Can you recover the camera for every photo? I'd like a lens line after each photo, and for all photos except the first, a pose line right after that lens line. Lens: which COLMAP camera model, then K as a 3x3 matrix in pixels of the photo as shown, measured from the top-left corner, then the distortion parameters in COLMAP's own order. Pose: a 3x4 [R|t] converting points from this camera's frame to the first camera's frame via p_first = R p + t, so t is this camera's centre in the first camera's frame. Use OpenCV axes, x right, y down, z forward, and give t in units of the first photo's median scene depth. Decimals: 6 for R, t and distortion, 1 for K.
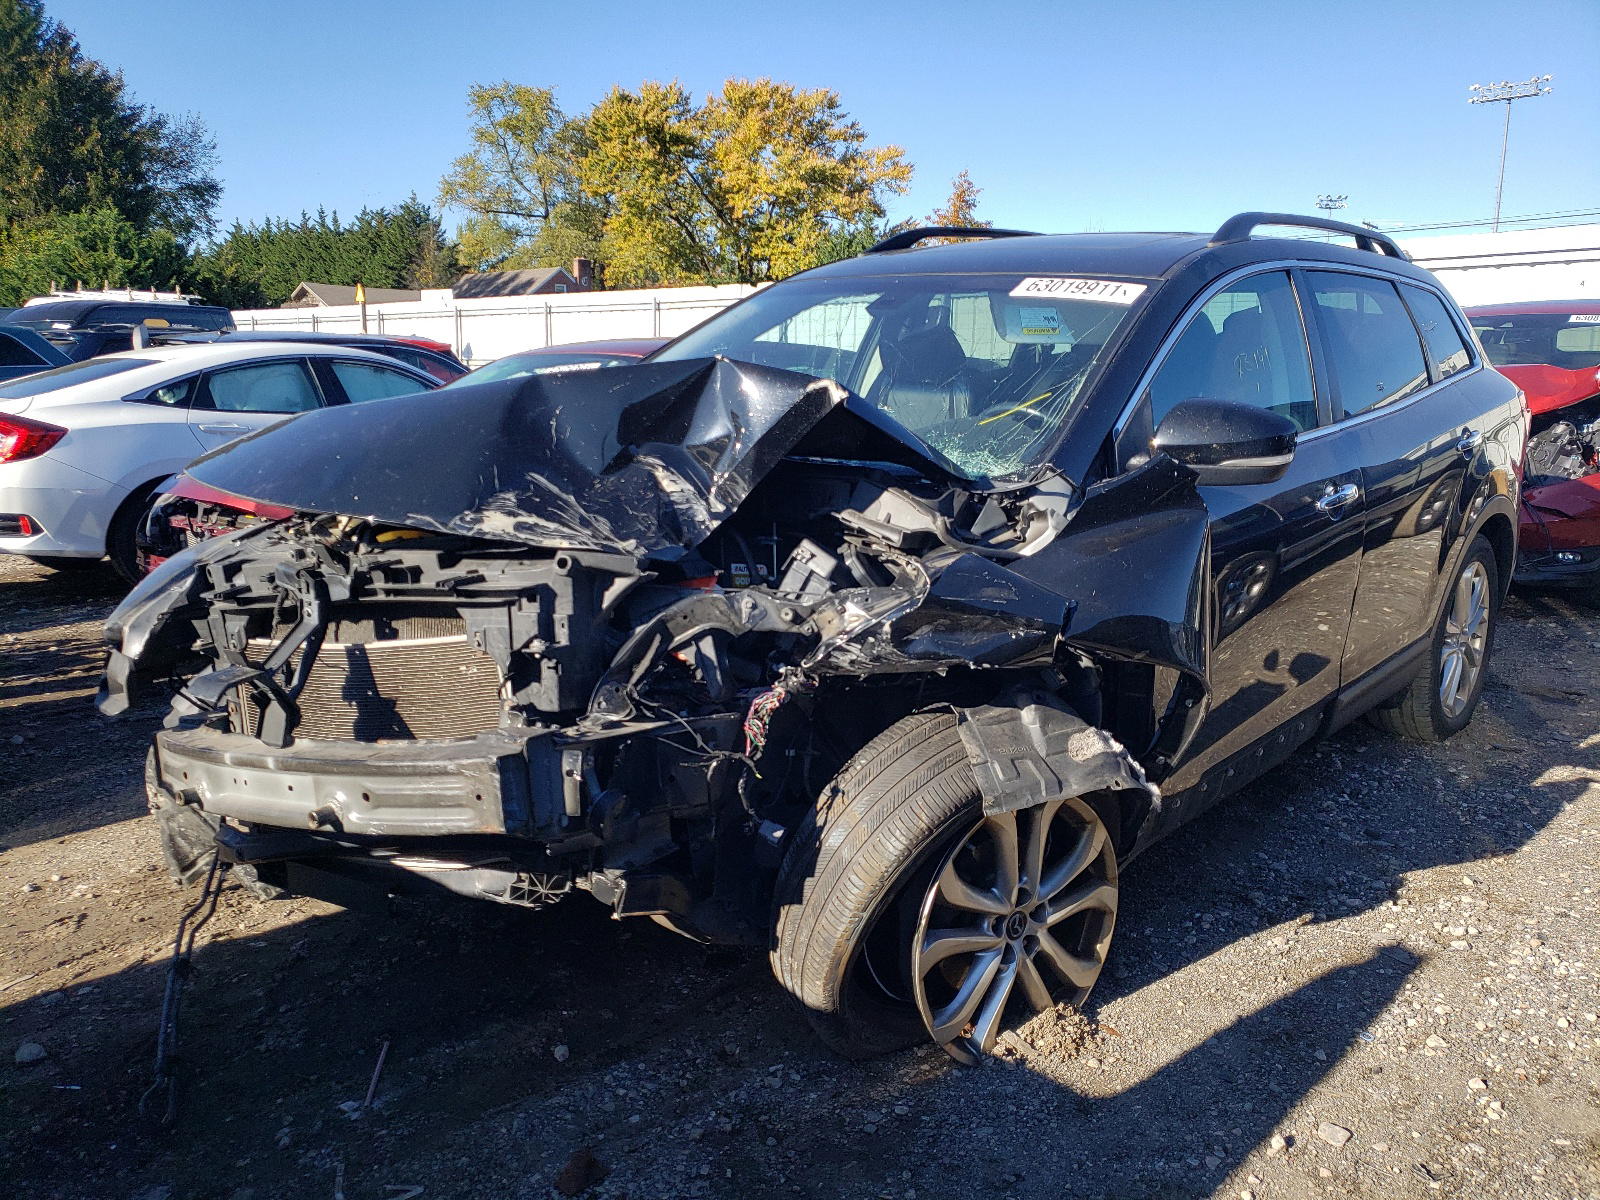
lens RADIAL K [[1227.0, 0, 796.3], [0, 1227.0, 601.3], [0, 0, 1]] dist [0.000770, 0.010169]
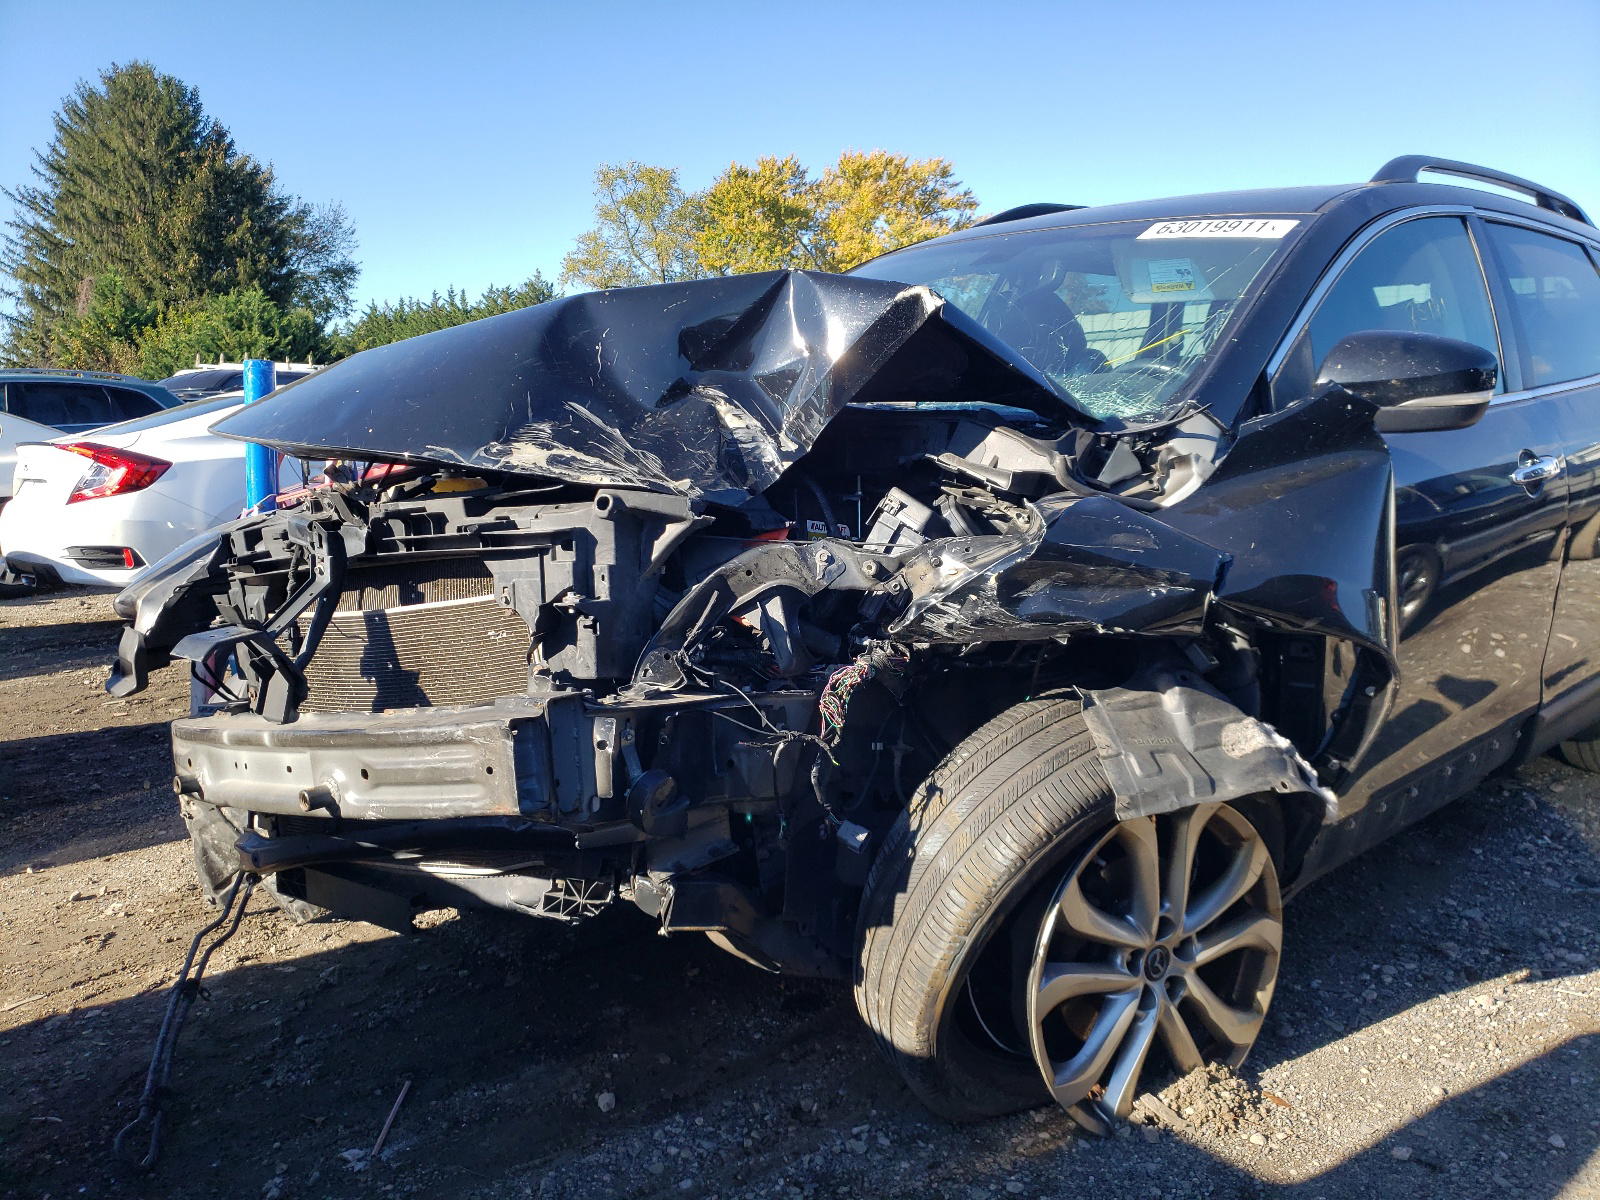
lens RADIAL K [[1227.0, 0, 796.3], [0, 1227.0, 601.3], [0, 0, 1]] dist [0.000770, 0.010169]
pose [[0.995679, -0.000639, -0.092860, 0.017274], [-0.004745, 0.998320, -0.057748, 0.073979], [0.092740, 0.057939, 0.994003, 0.156322]]
